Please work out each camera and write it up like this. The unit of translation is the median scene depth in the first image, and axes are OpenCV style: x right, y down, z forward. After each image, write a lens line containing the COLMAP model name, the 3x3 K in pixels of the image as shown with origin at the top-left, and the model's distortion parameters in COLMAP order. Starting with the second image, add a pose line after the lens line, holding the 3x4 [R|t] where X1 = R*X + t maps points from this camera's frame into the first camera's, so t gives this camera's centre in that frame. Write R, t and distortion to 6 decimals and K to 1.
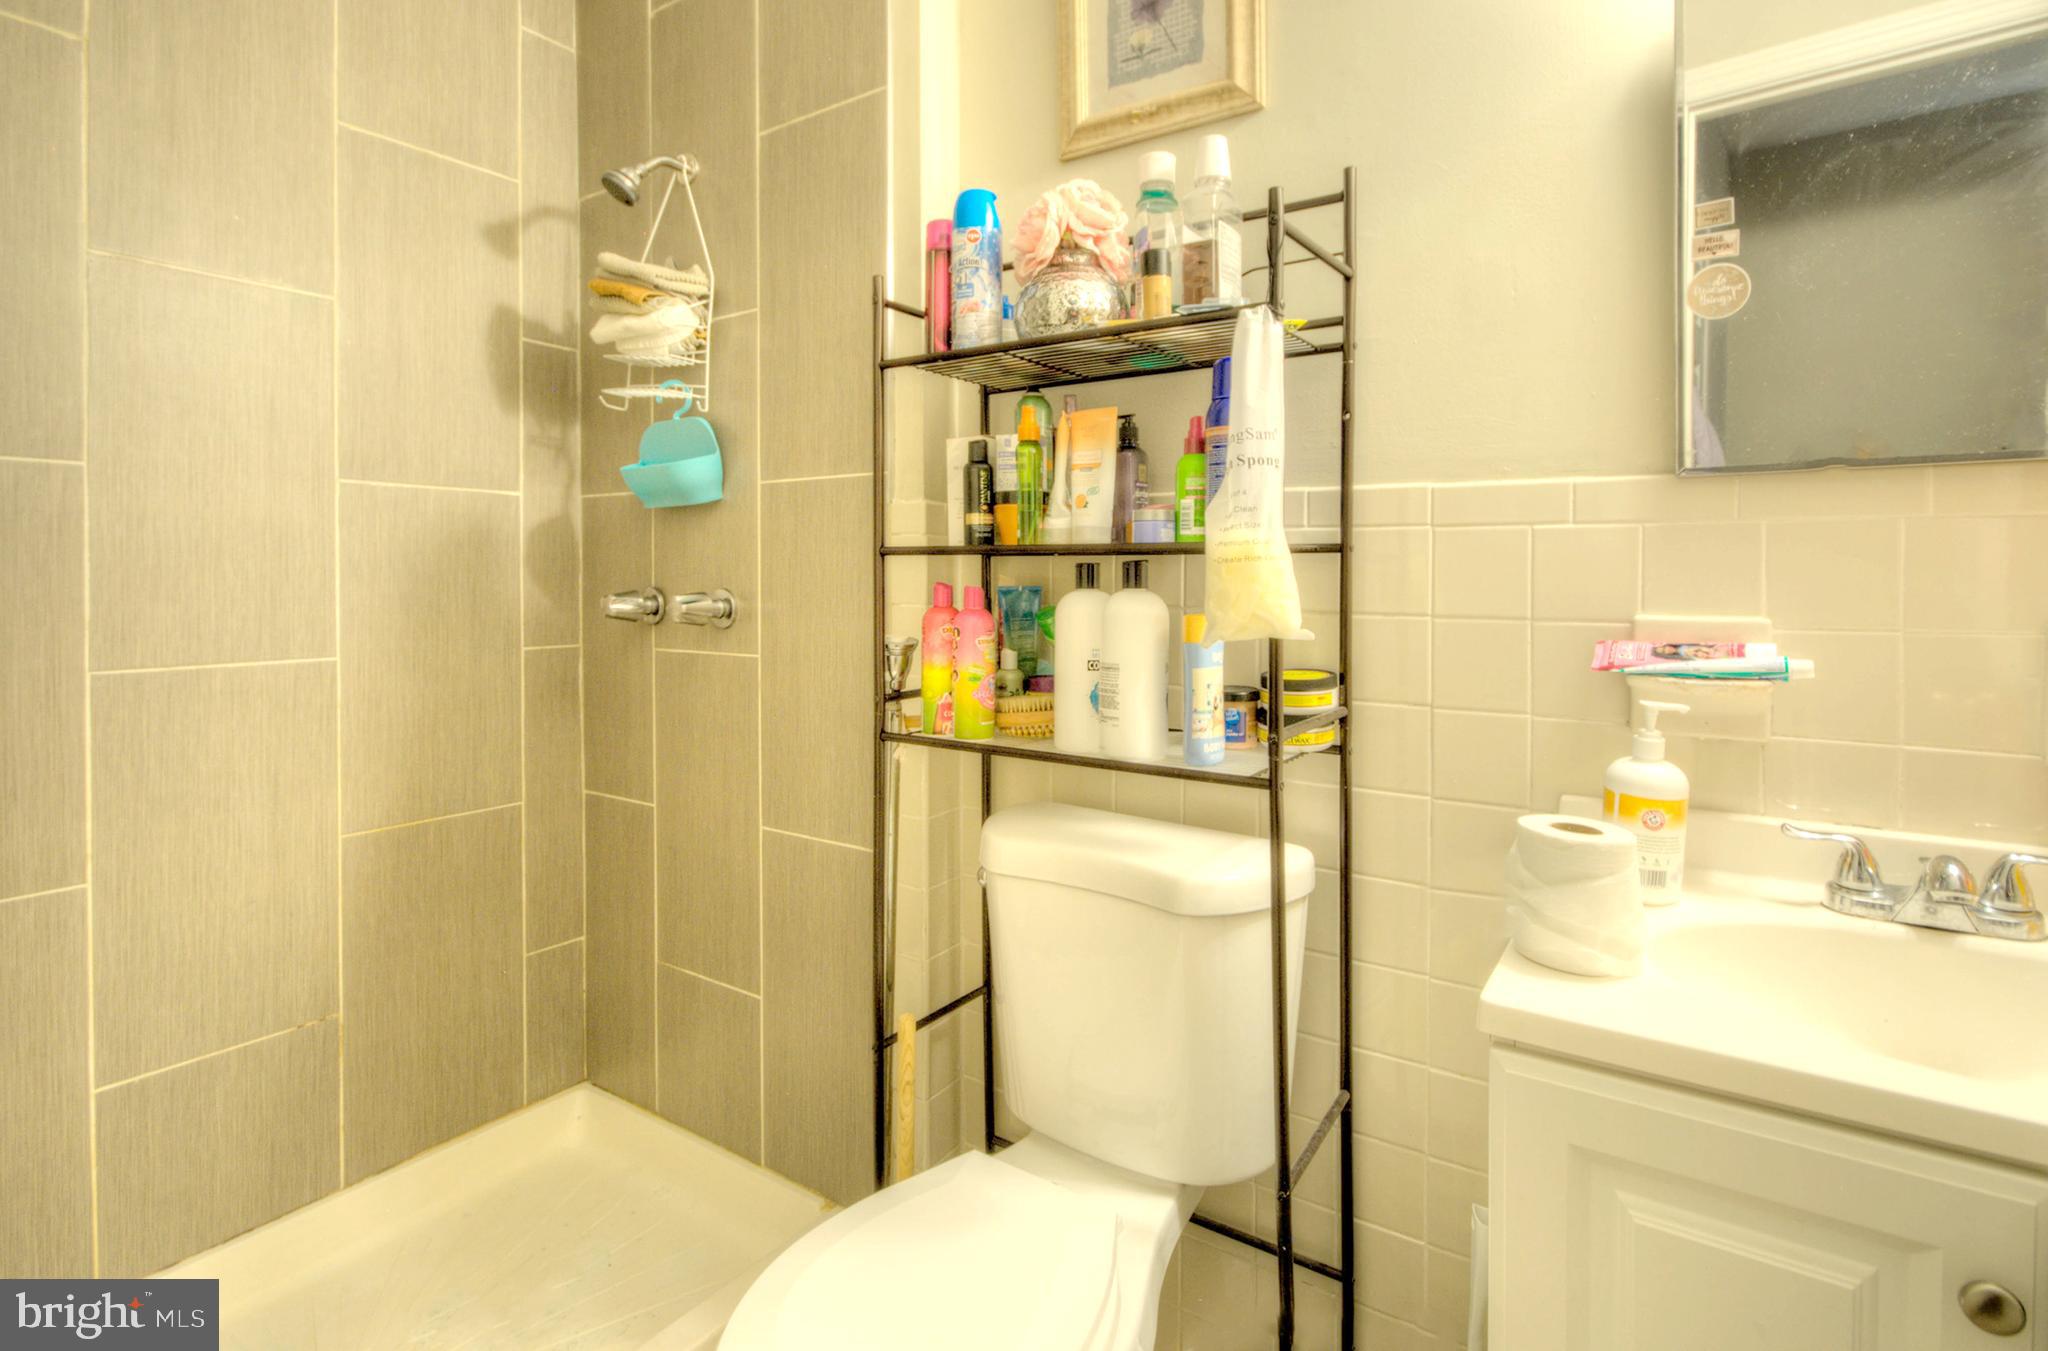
lens RADIAL K [[887.9, 0, 1021.7], [0, 887.9, 607.3], [0, 0, 1]] dist [0.000109, -0.000220]
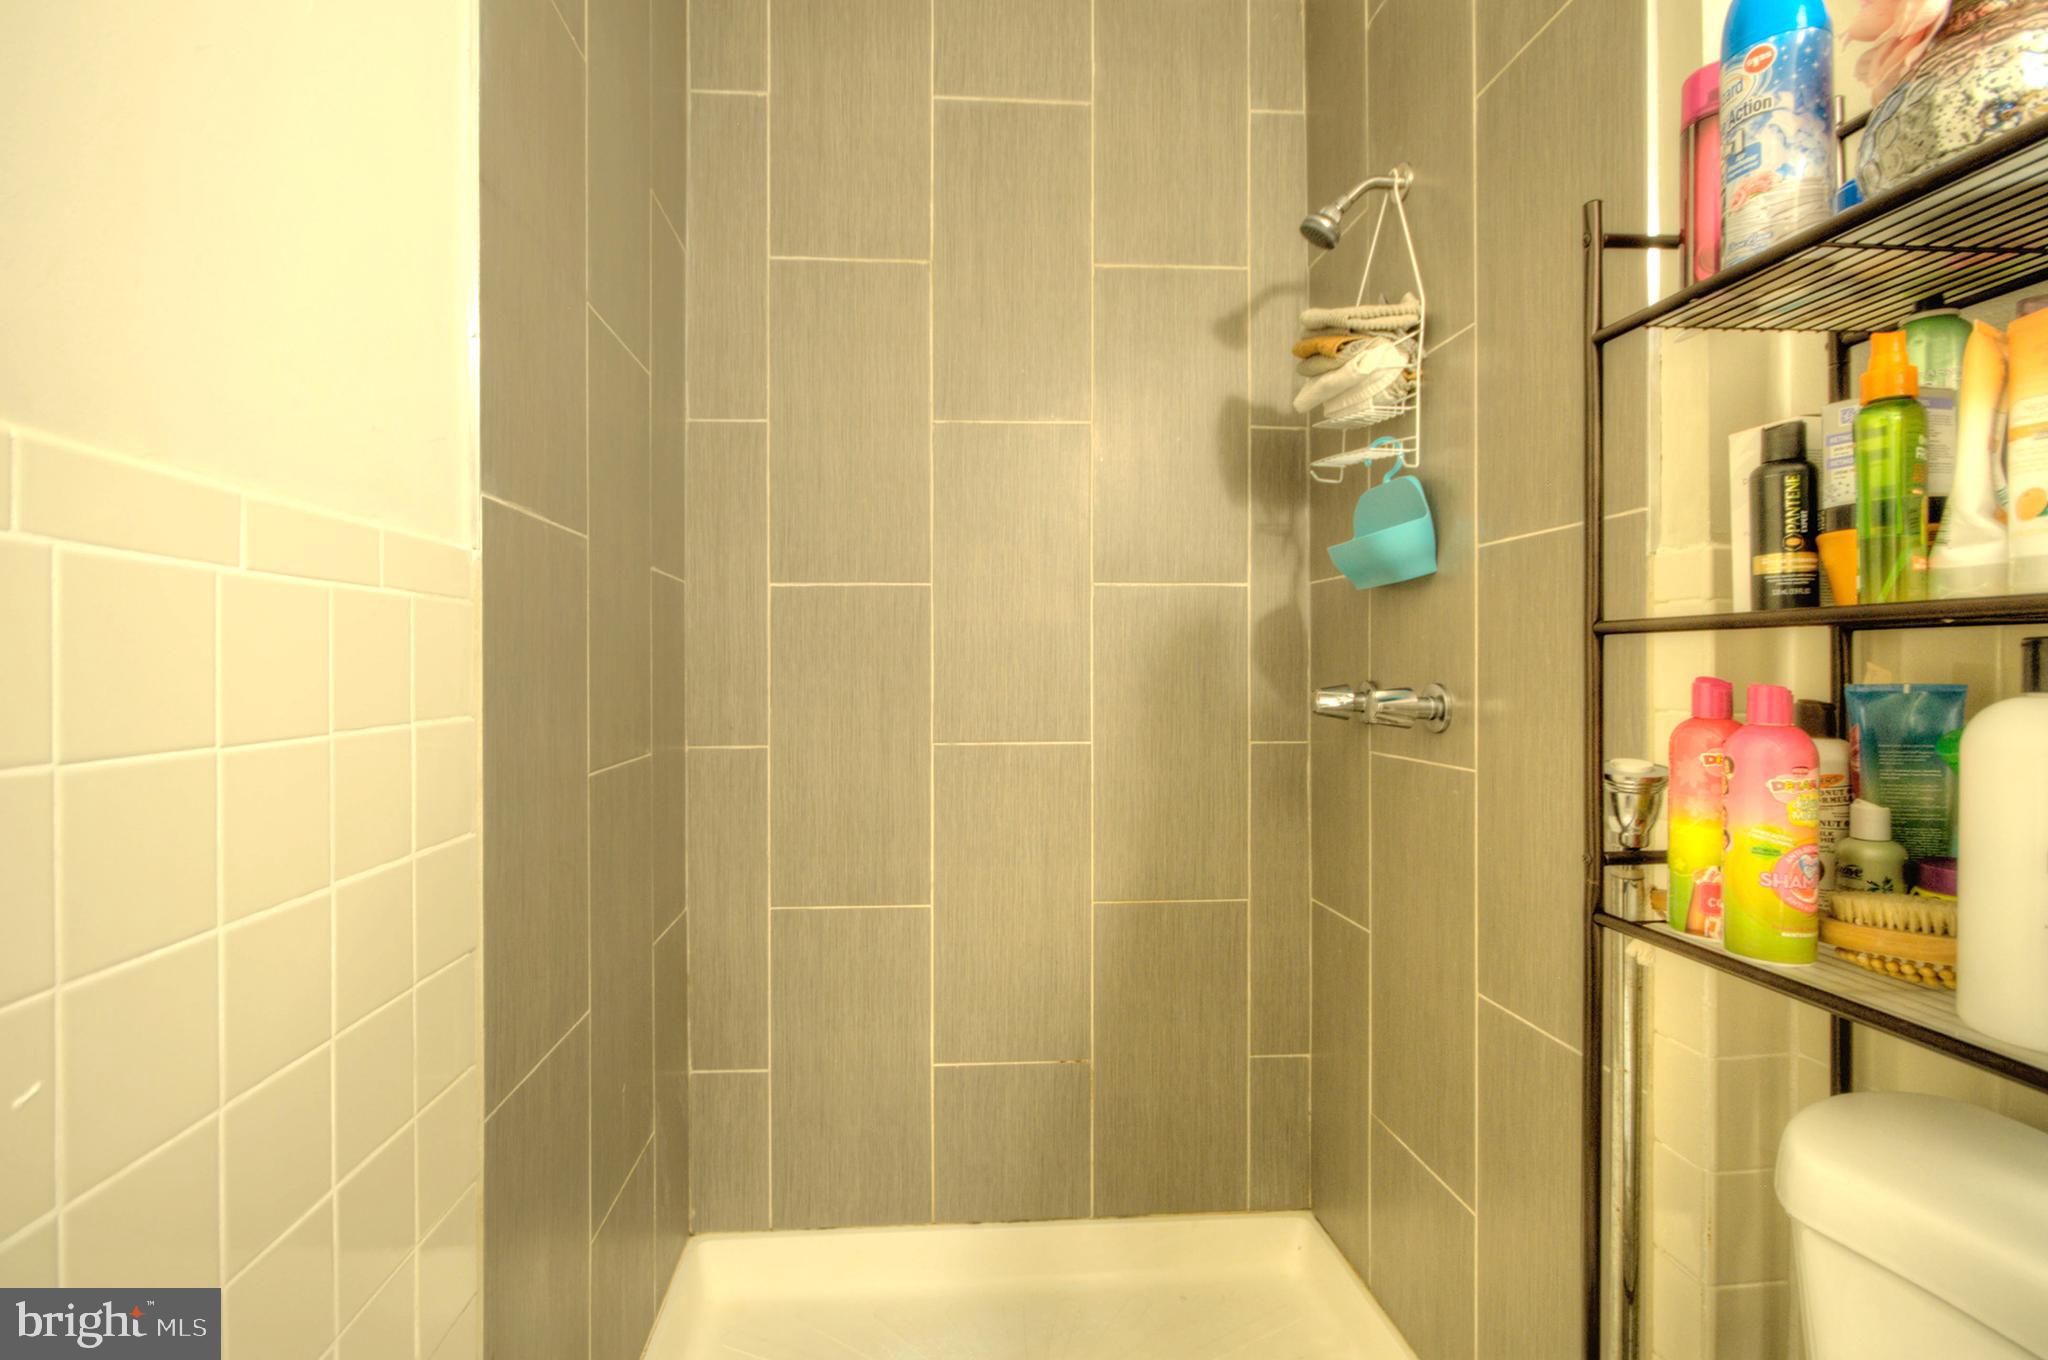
lens RADIAL K [[917.3, 0, 1024.0], [0, 917.3, 680.0], [0, 0, 1]] dist [-0.004715, -0.003221]
pose [[0.652019, 0.005897, -0.758179, 0.051909], [-0.022239, 0.999688, -0.011349, -0.006582], [0.757876, 0.024261, 0.651947, 0.185169]]
